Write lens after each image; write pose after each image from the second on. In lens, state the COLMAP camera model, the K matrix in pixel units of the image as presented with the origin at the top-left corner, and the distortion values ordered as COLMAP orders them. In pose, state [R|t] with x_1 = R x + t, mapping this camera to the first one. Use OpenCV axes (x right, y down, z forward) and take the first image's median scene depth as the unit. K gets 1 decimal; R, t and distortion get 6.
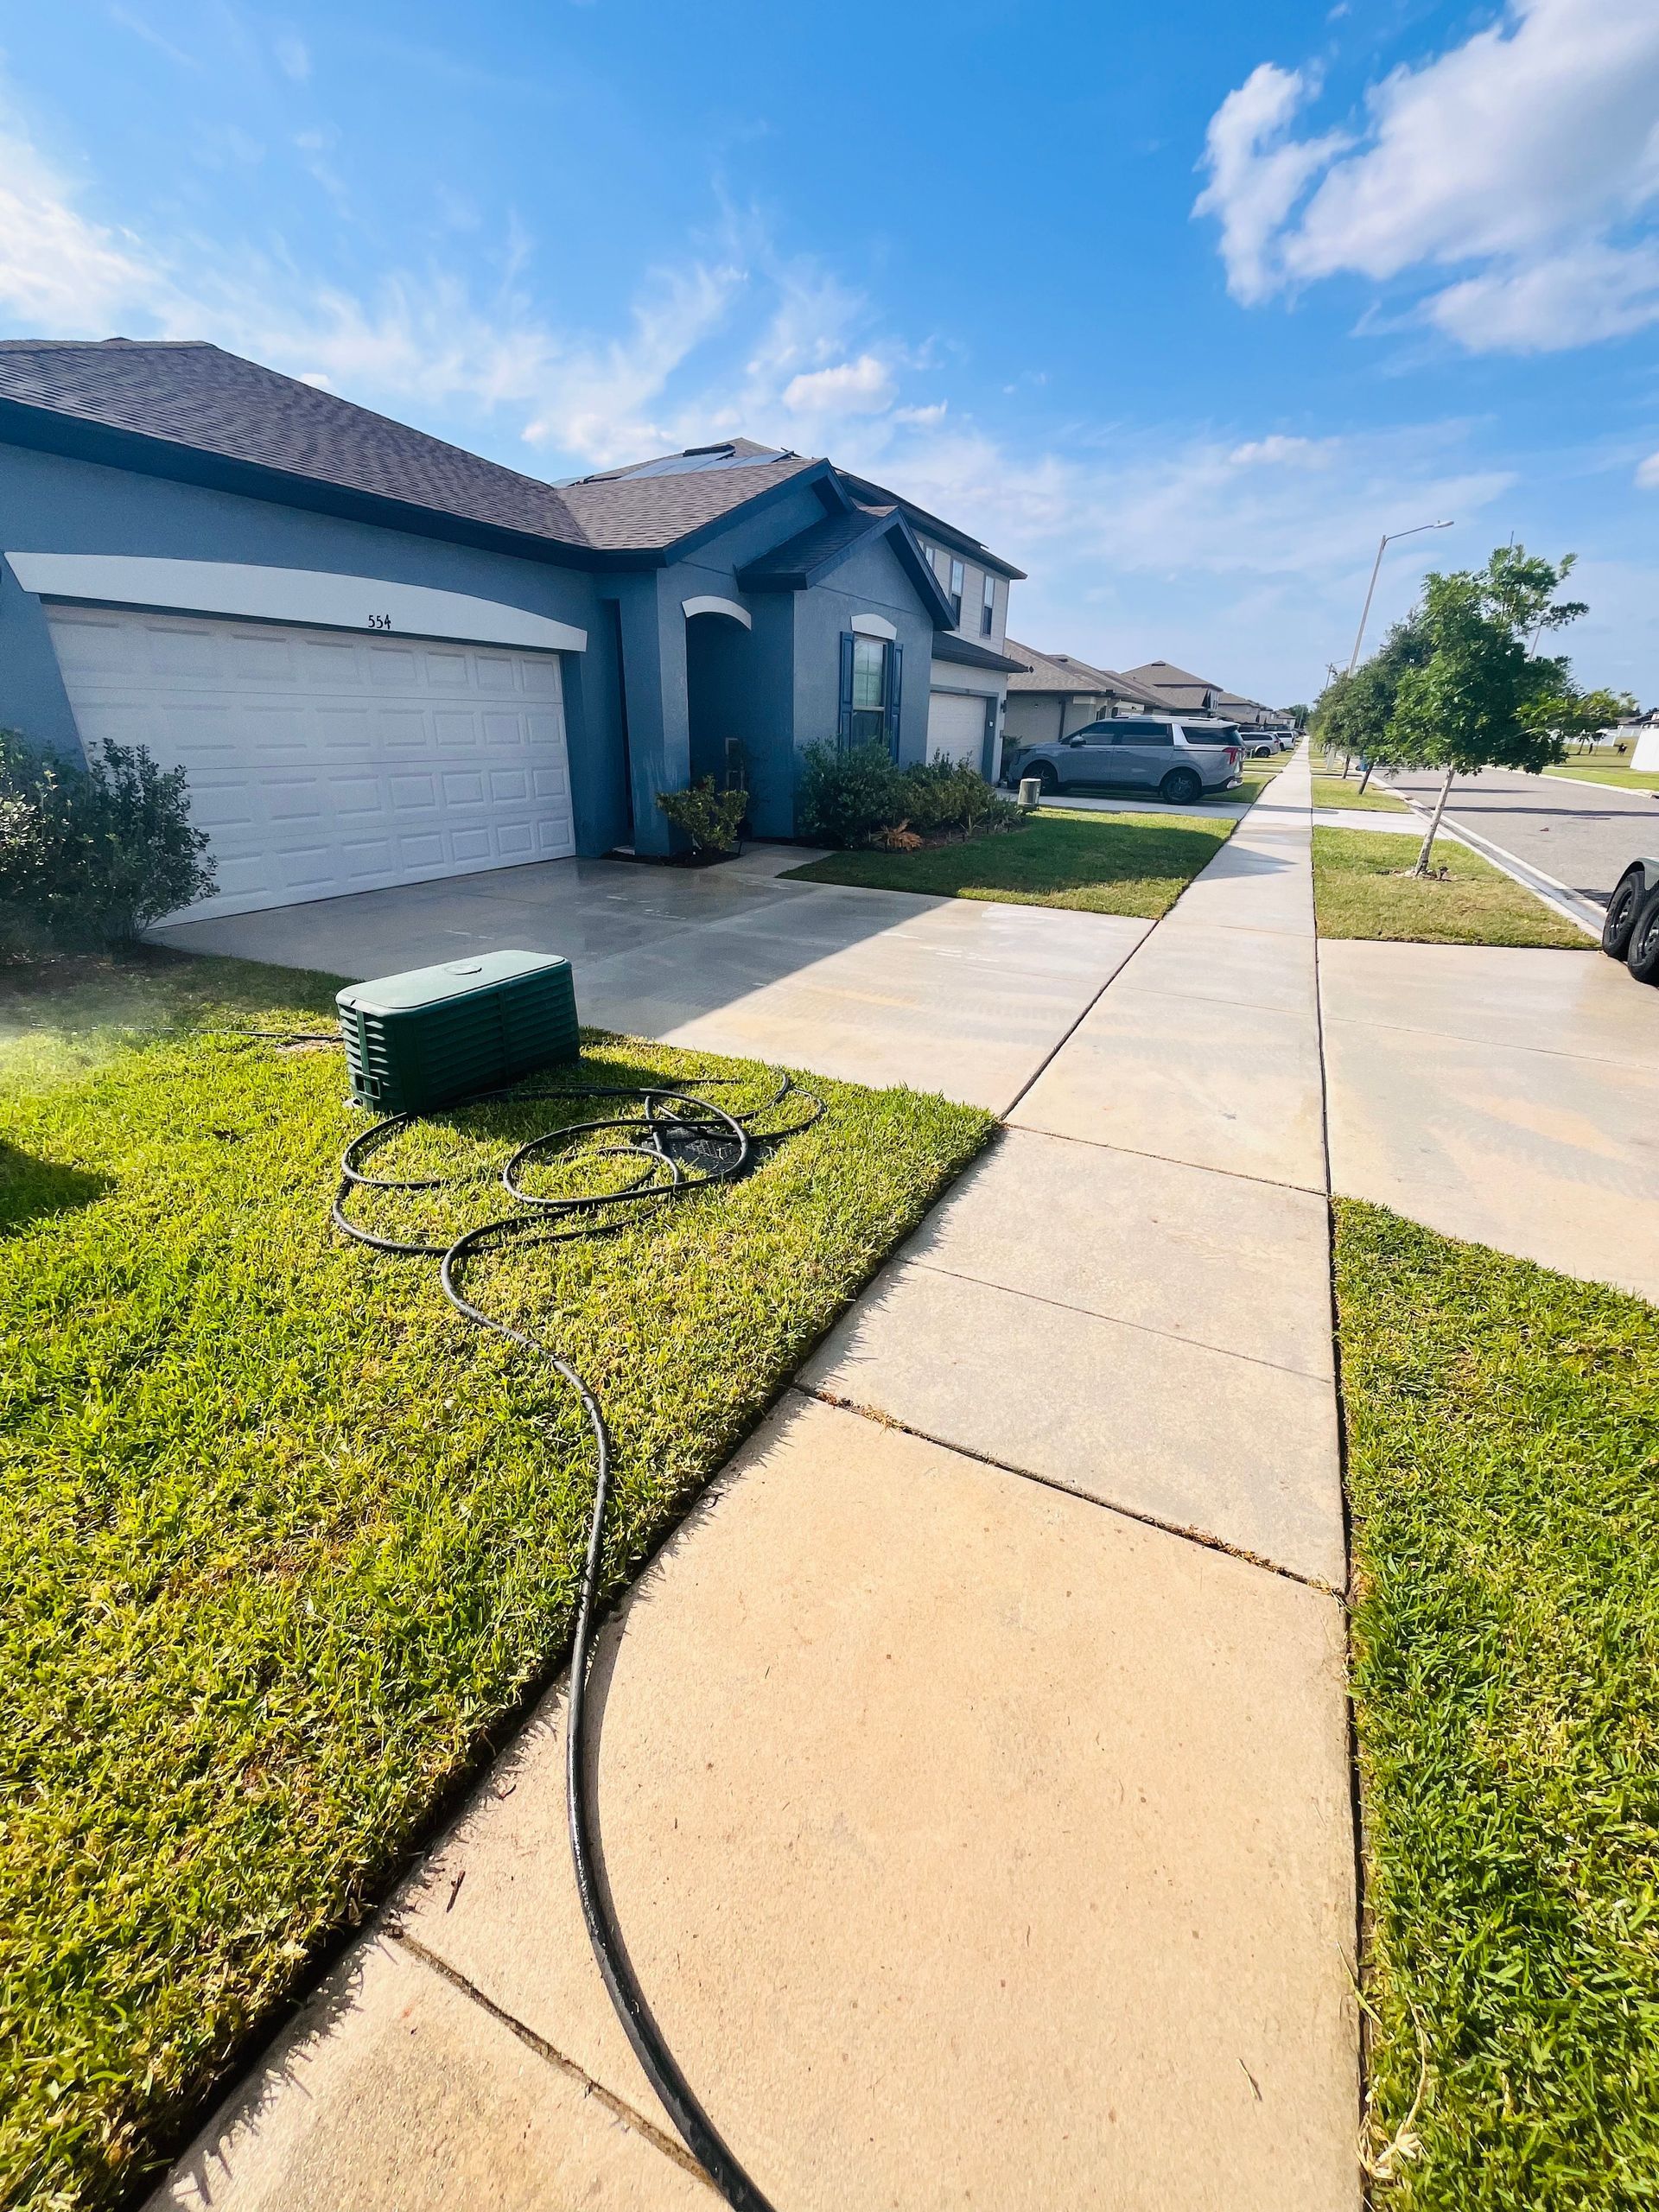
lens RADIAL K [[898.7, 0, 829.1], [0, 898.7, 1100.0], [0, 0, 1]] dist [-0.000616, -0.000666]
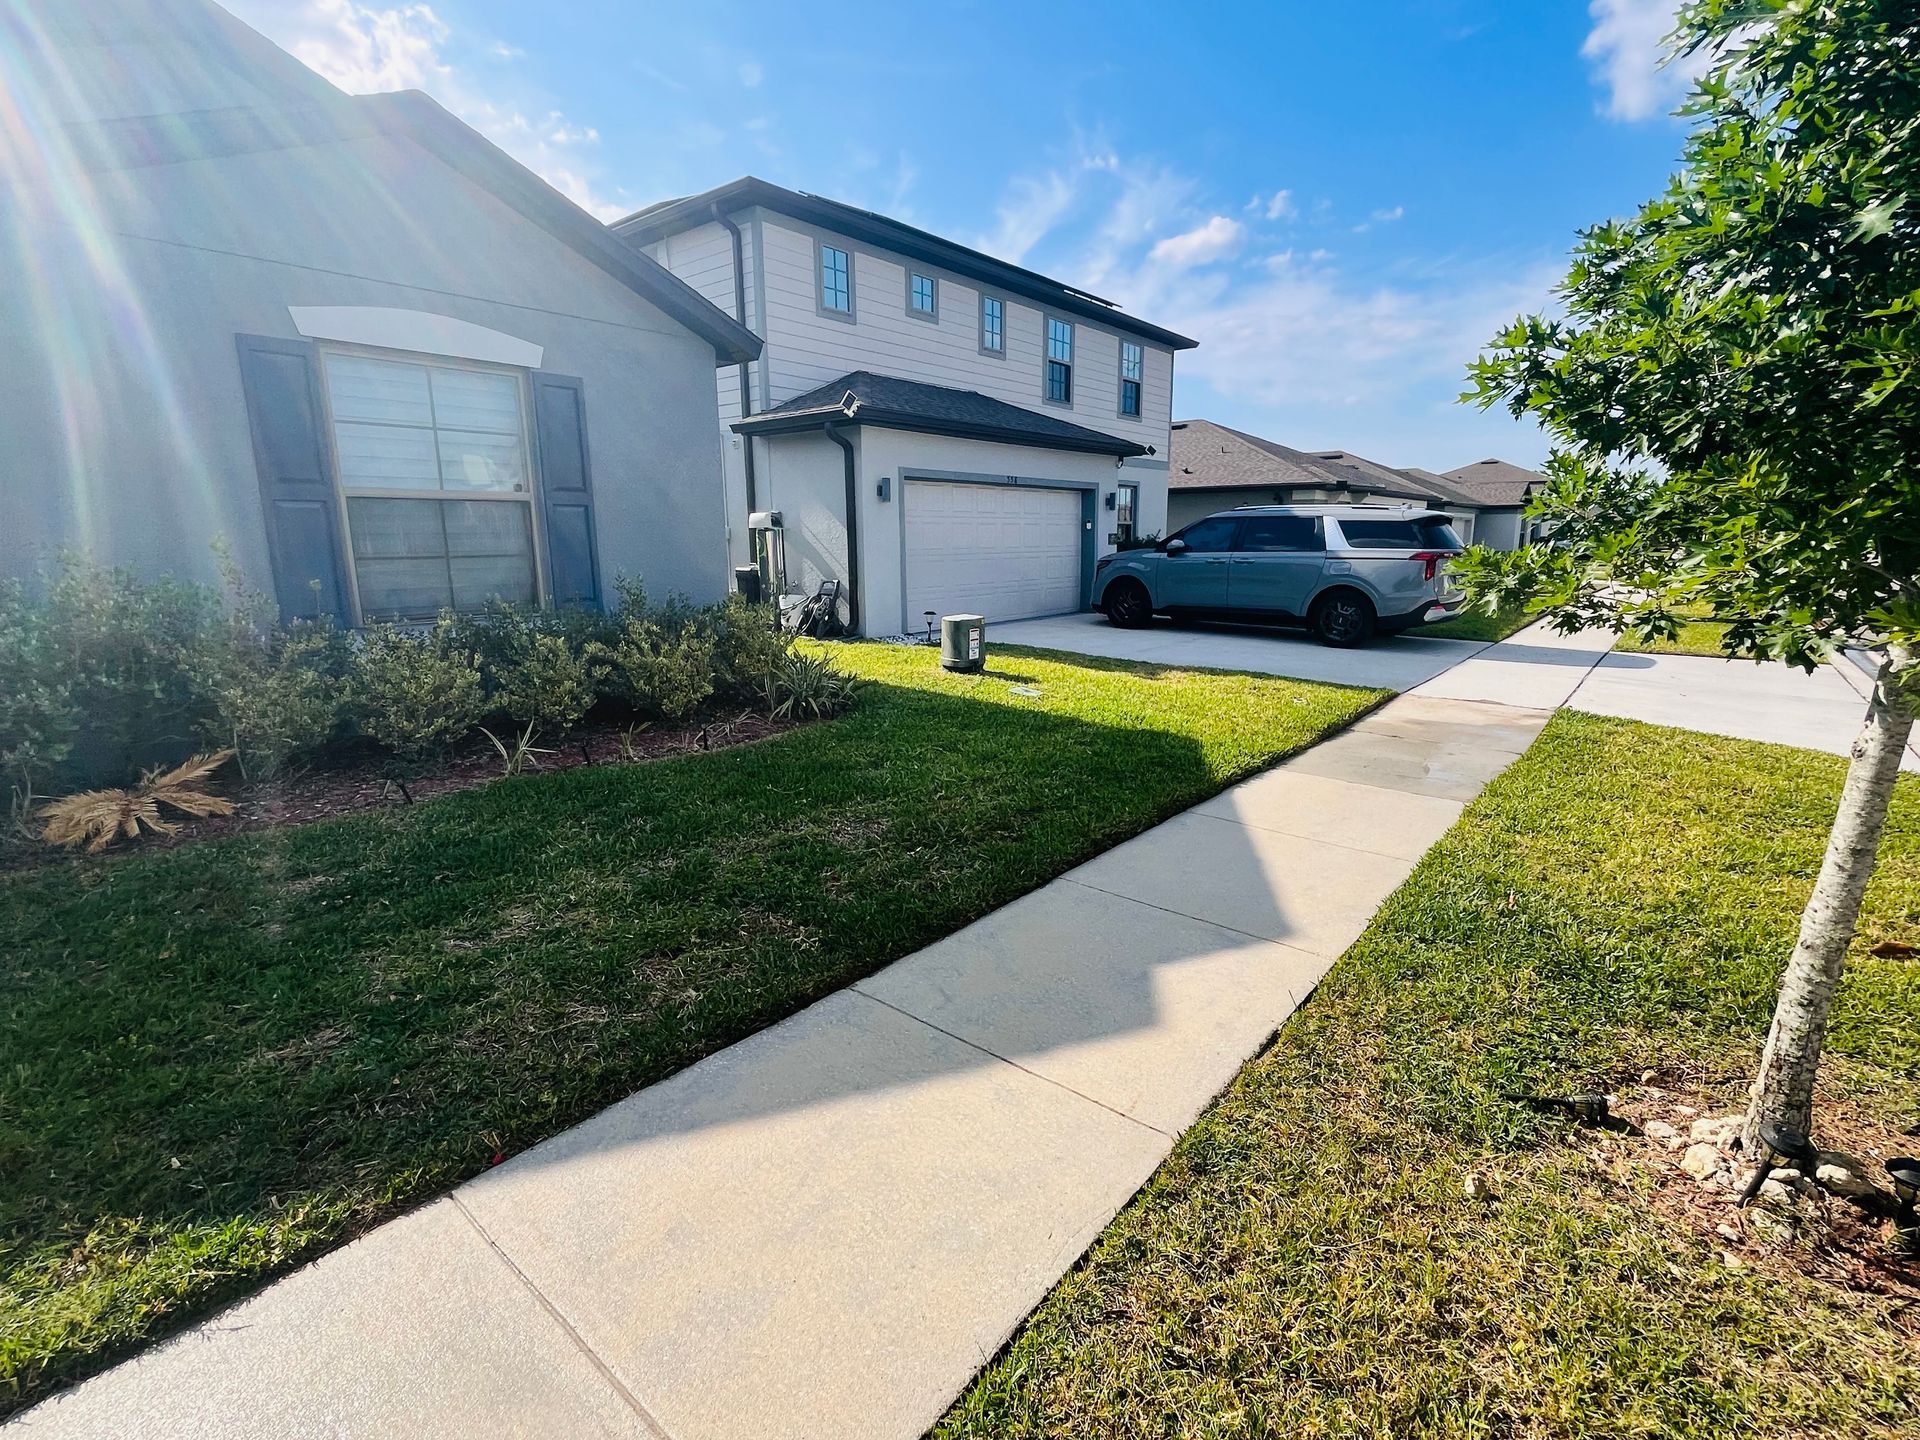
lens RADIAL K [[896.8, 0, 954.5], [0, 896.8, 715.6], [0, 0, 1]] dist [-0.000730, -0.000680]
pose [[0.973605, 0.023508, -0.227026, 0.514969], [-0.067831, 0.979542, -0.189464, -0.292934], [0.217928, 0.199863, 0.955281, 0.741584]]
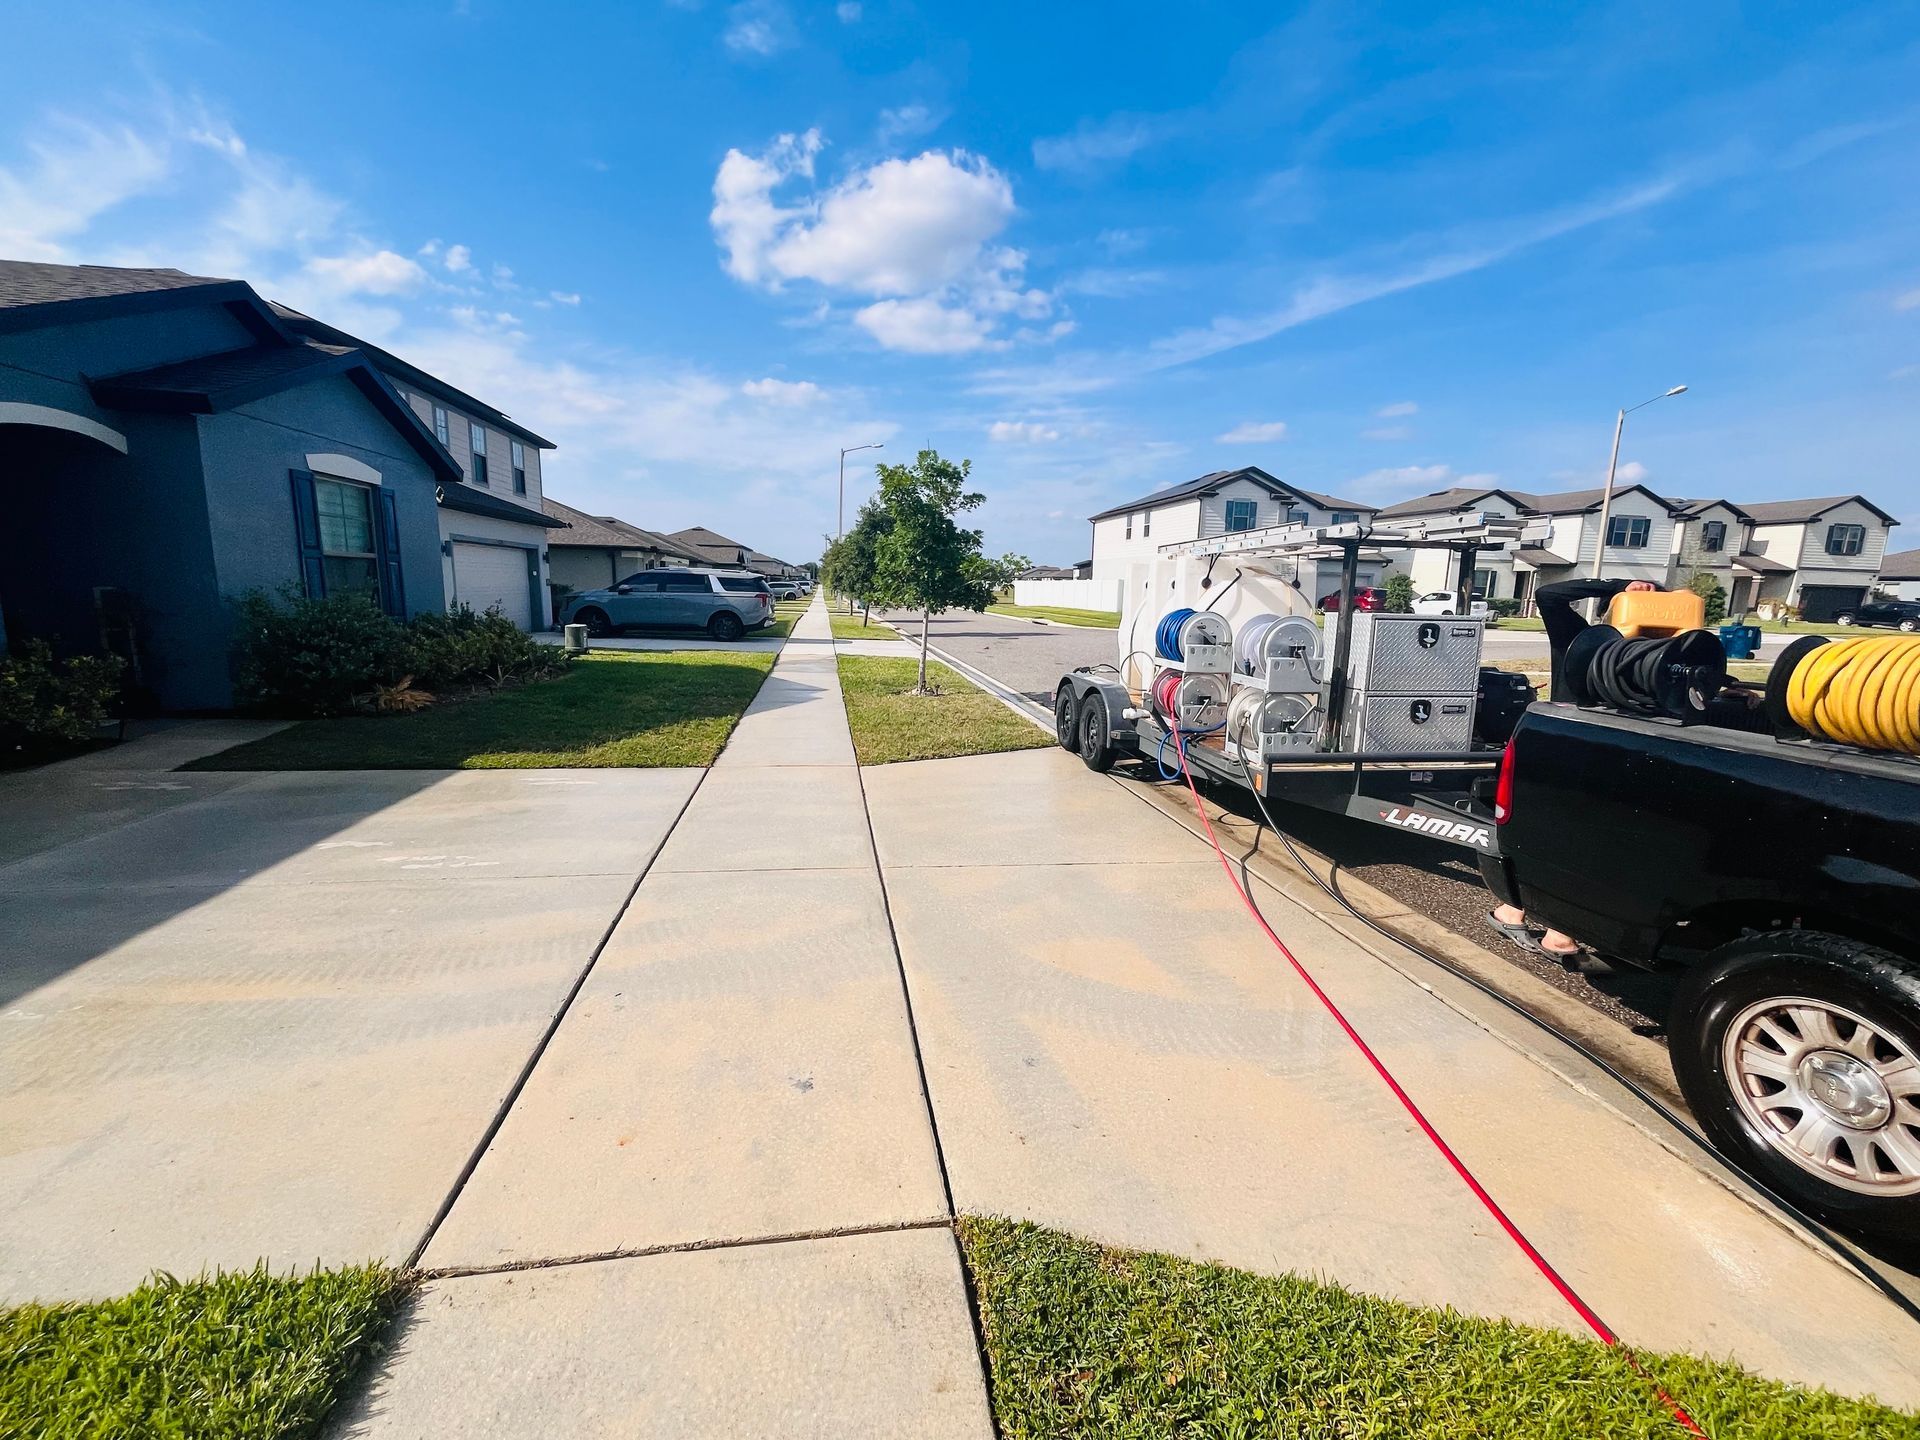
lens RADIAL K [[780.1, 0, 965.6], [0, 780.1, 714.0], [0, 0, 1]] dist [-0.000616, -0.000666]
pose [[0.802376, -0.095986, 0.589050, 0.075392], [0.222122, 0.964107, -0.145462, -0.053680], [-0.553945, 0.247556, 0.794897, 0.128911]]
